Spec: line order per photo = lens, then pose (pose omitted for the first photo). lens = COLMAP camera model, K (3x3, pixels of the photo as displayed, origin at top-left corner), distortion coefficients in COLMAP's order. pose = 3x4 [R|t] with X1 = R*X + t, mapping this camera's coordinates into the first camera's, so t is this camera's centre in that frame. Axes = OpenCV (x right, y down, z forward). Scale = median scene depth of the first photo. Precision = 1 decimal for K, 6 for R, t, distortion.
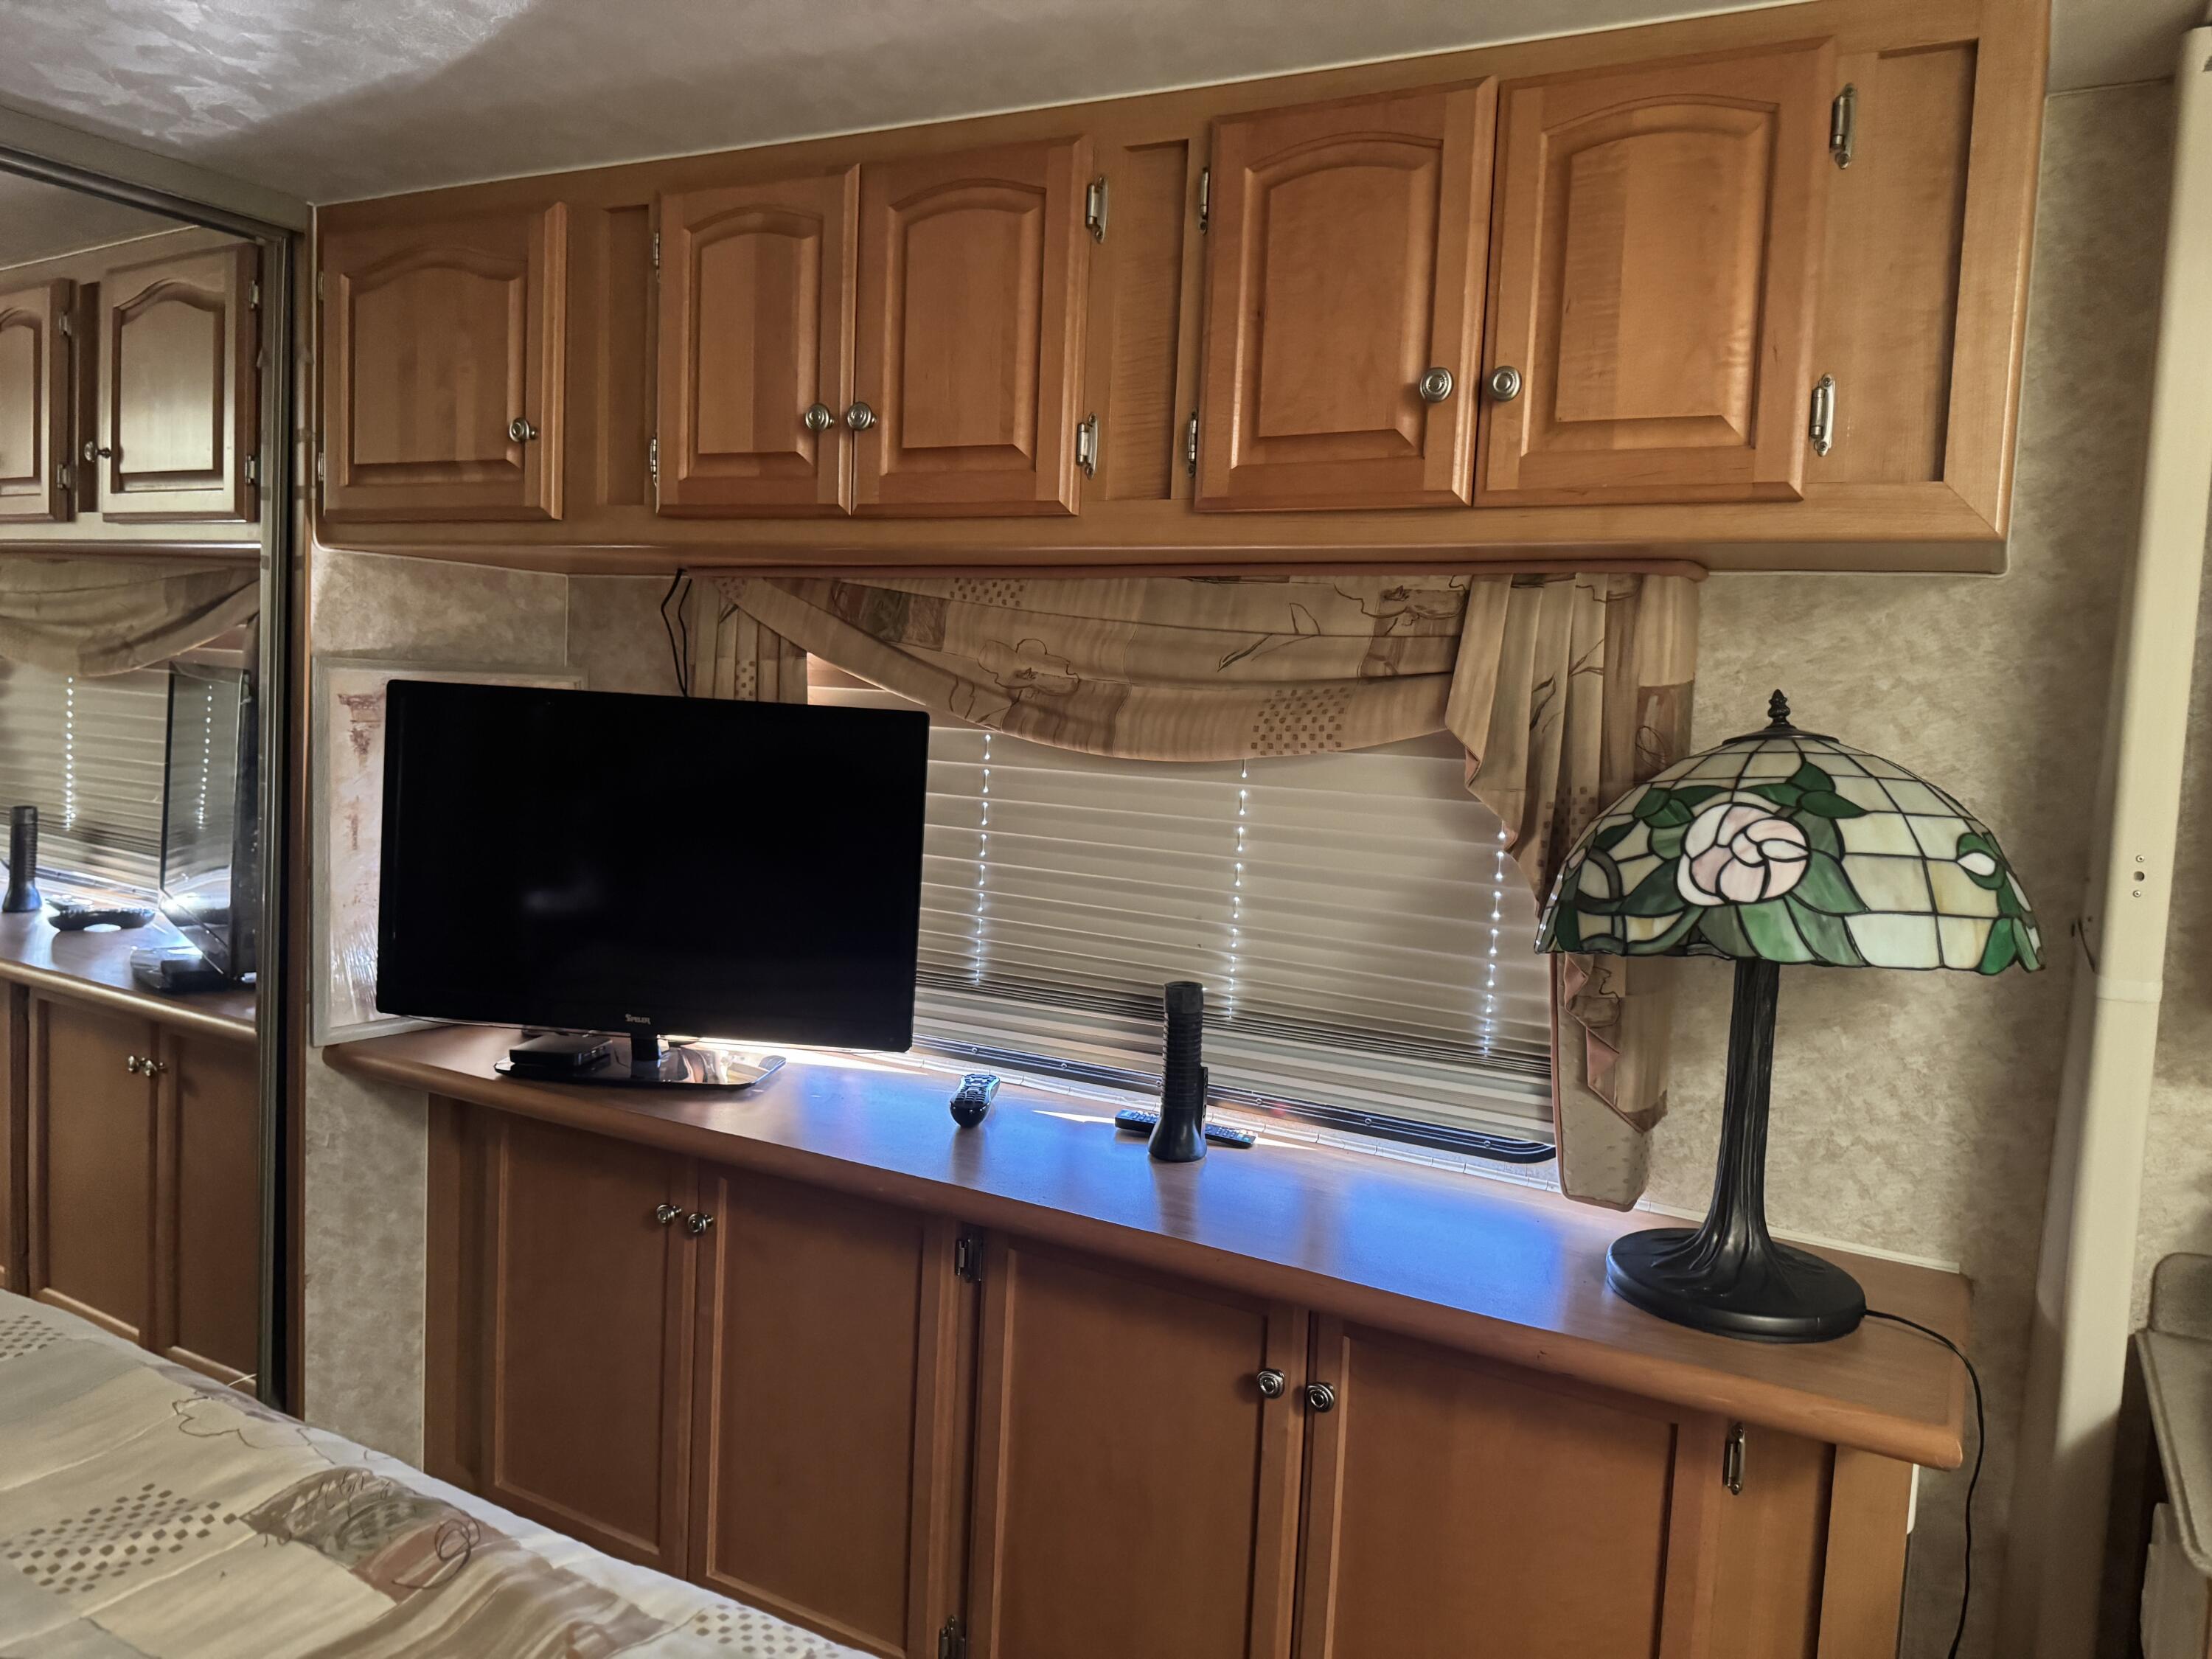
lens RADIAL K [[1562.6, 0, 1106.0], [0, 1562.6, 829.5], [0, 0, 1]] dist [0.165610, -0.315692]
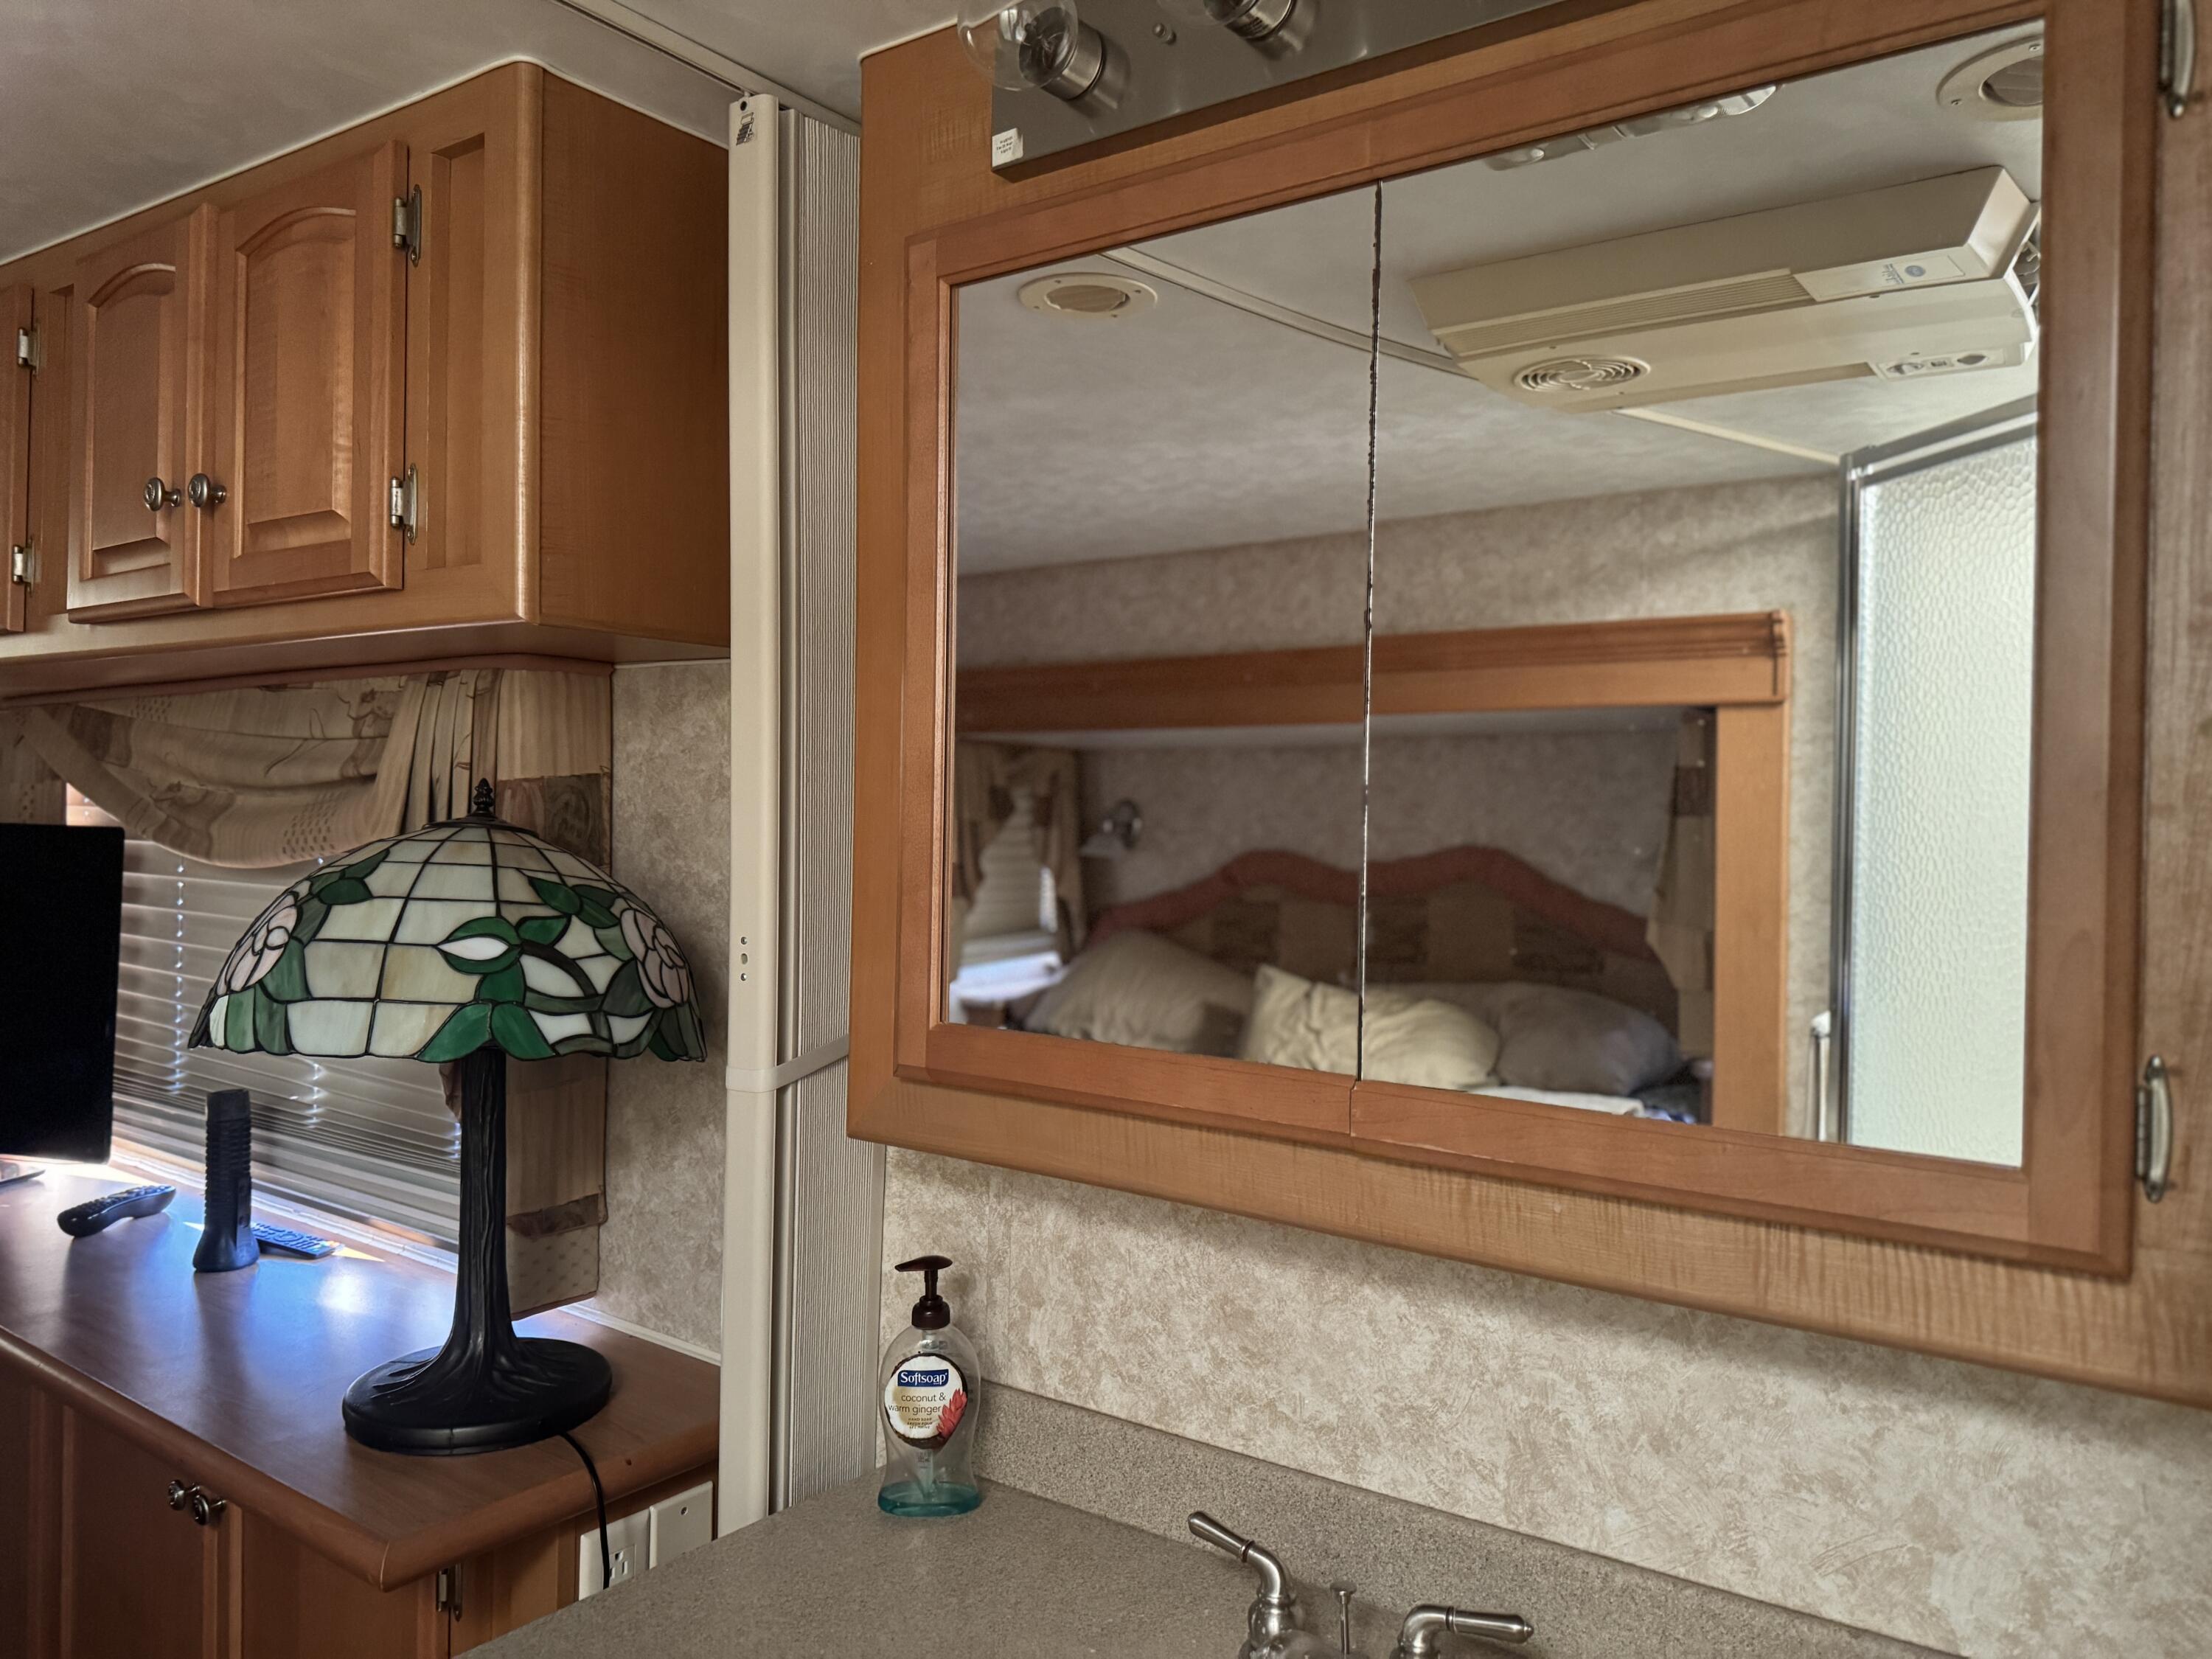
lens RADIAL K [[1562.6, 0, 1106.0], [0, 1562.6, 829.5], [0, 0, 1]] dist [0.165610, -0.315692]
pose [[0.990095, -0.027202, -0.137736, 0.824927], [0.016076, 0.996563, -0.081259, 0.026808], [0.139473, 0.078240, 0.987130, 0.070562]]
